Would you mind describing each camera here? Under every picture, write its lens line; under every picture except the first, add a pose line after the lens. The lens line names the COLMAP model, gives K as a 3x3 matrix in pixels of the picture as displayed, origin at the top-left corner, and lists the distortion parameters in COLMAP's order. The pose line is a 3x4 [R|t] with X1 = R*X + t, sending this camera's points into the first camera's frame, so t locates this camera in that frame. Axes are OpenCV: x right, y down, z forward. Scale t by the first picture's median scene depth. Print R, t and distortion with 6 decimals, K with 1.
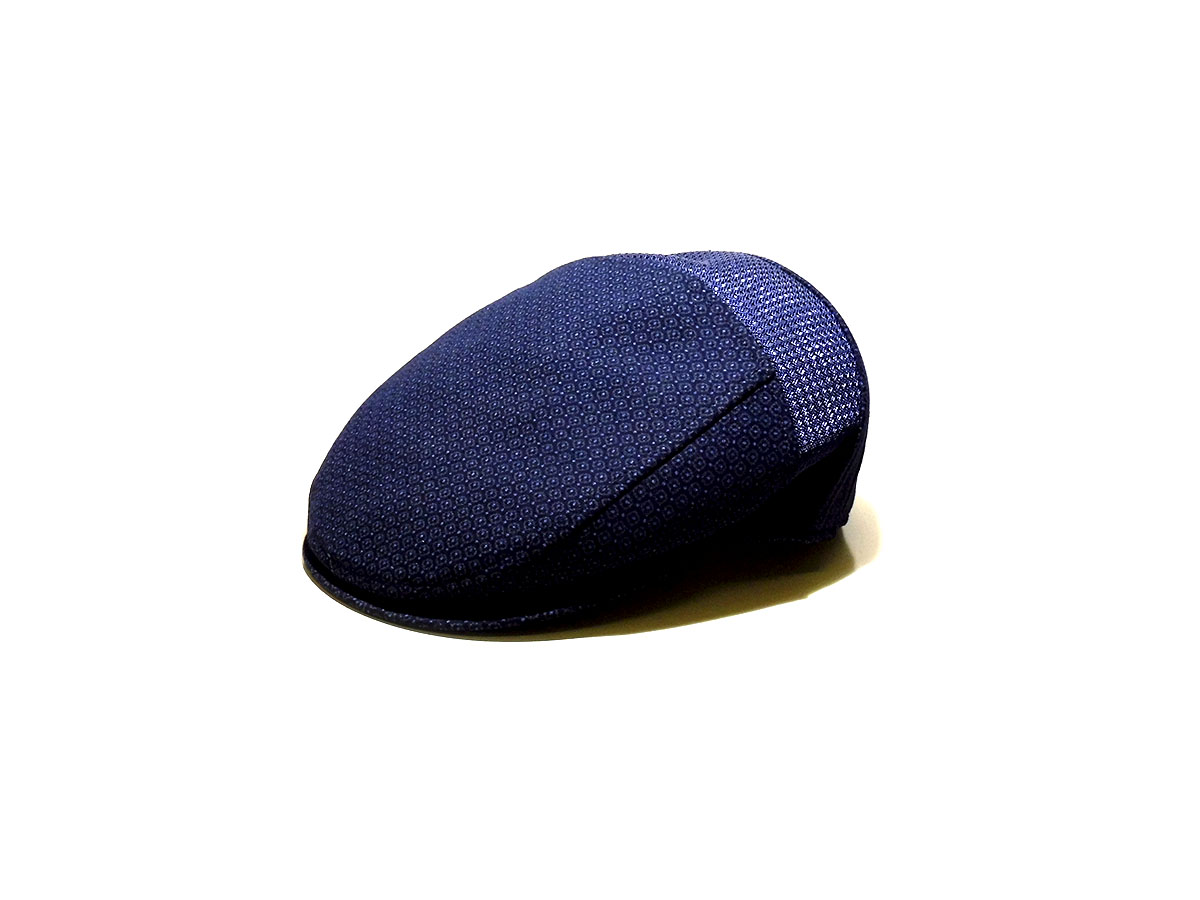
lens RADIAL K [[2310.4, 0, 596.7], [0, 2310.4, 453.0], [0, 0, 1]] dist [0.252740, 0.000000]
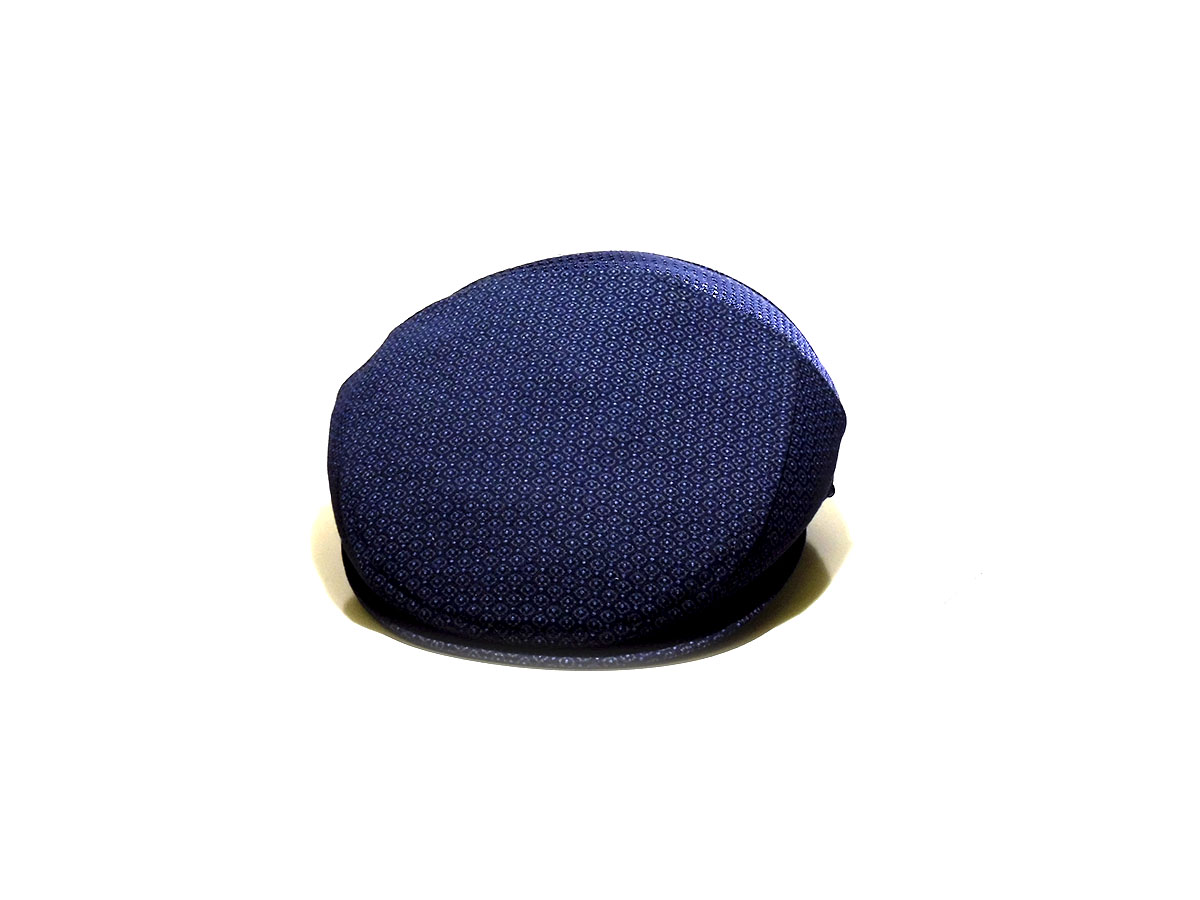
lens RADIAL K [[2310.4, 0, 597.6], [0, 2310.4, 457.0], [0, 0, 1]] dist [0.252740, 0.000000]
pose [[0.723954, -0.213481, 0.655985, -0.712434], [0.211535, 0.973801, 0.083456, -0.095083], [-0.656615, 0.078346, 0.750146, 0.274108]]
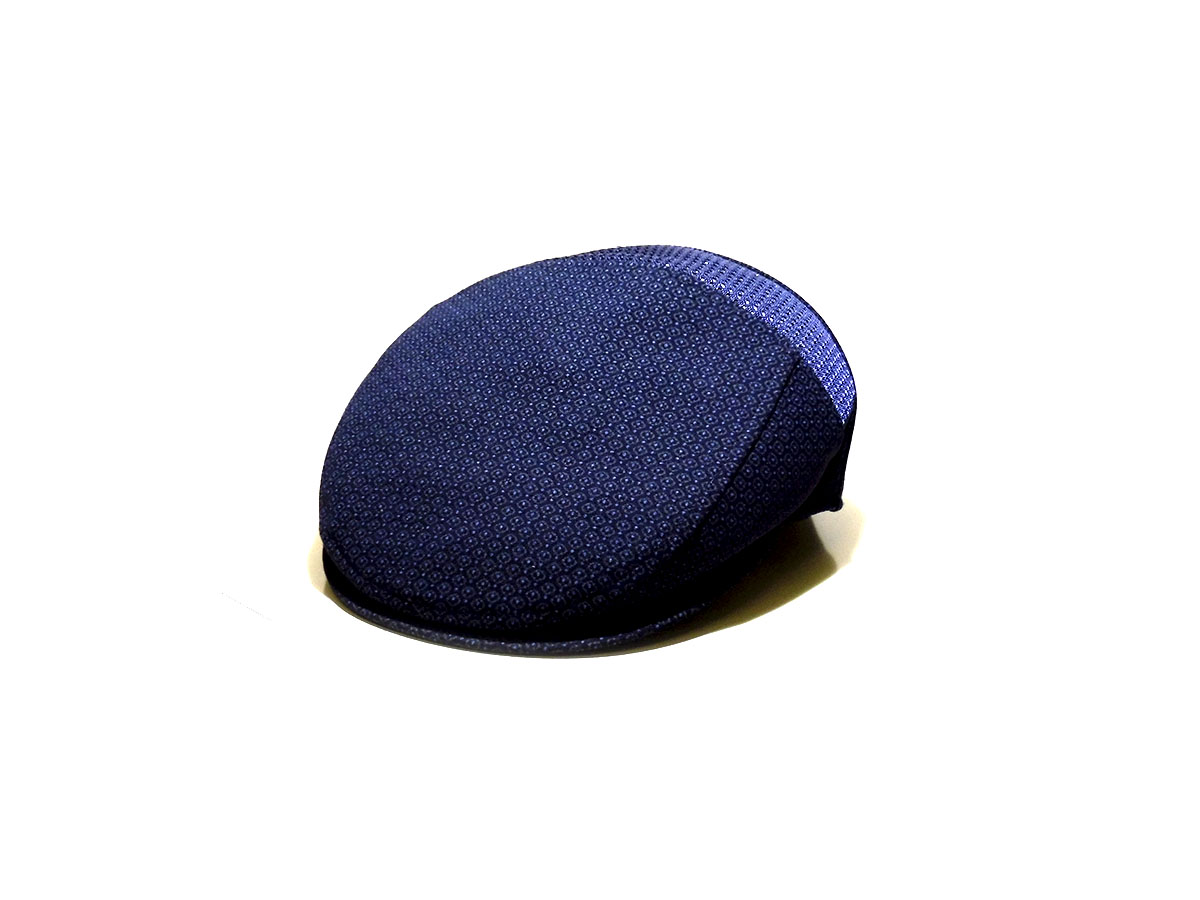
lens RADIAL K [[2310.4, 0, 603.0], [0, 2310.4, 443.3], [0, 0, 1]] dist [0.252740, 0.000000]
pose [[0.891619, -0.139931, 0.430622, -0.465682], [0.139242, 0.989698, 0.033296, -0.042180], [-0.430845, 0.030274, 0.901918, 0.104702]]
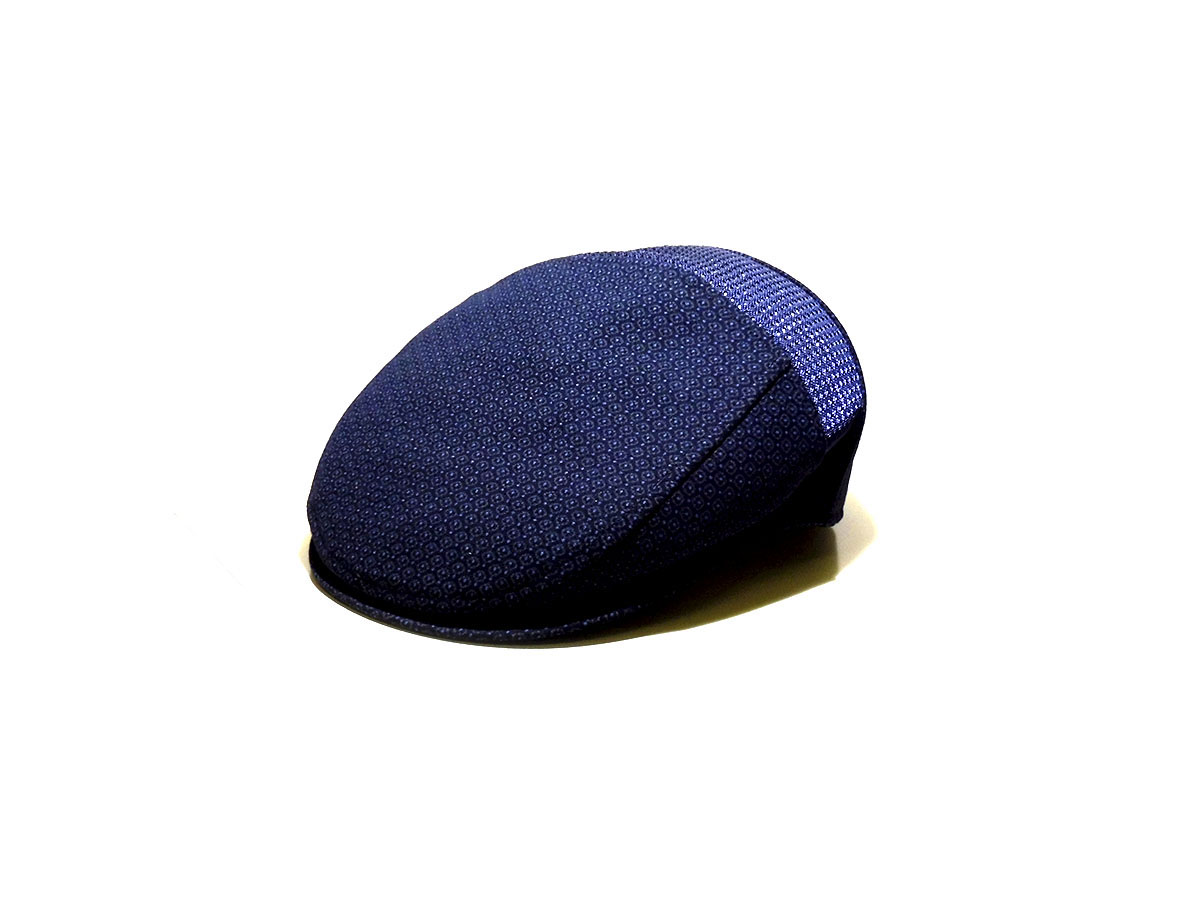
lens RADIAL K [[2310.4, 0, 604.5], [0, 2310.4, 446.5], [0, 0, 1]] dist [0.252740, 0.000000]
pose [[0.974930, -0.068702, 0.211642, -0.226489], [0.068180, 0.997625, 0.009771, -0.013204], [-0.211811, 0.004903, 0.977298, 0.022419]]
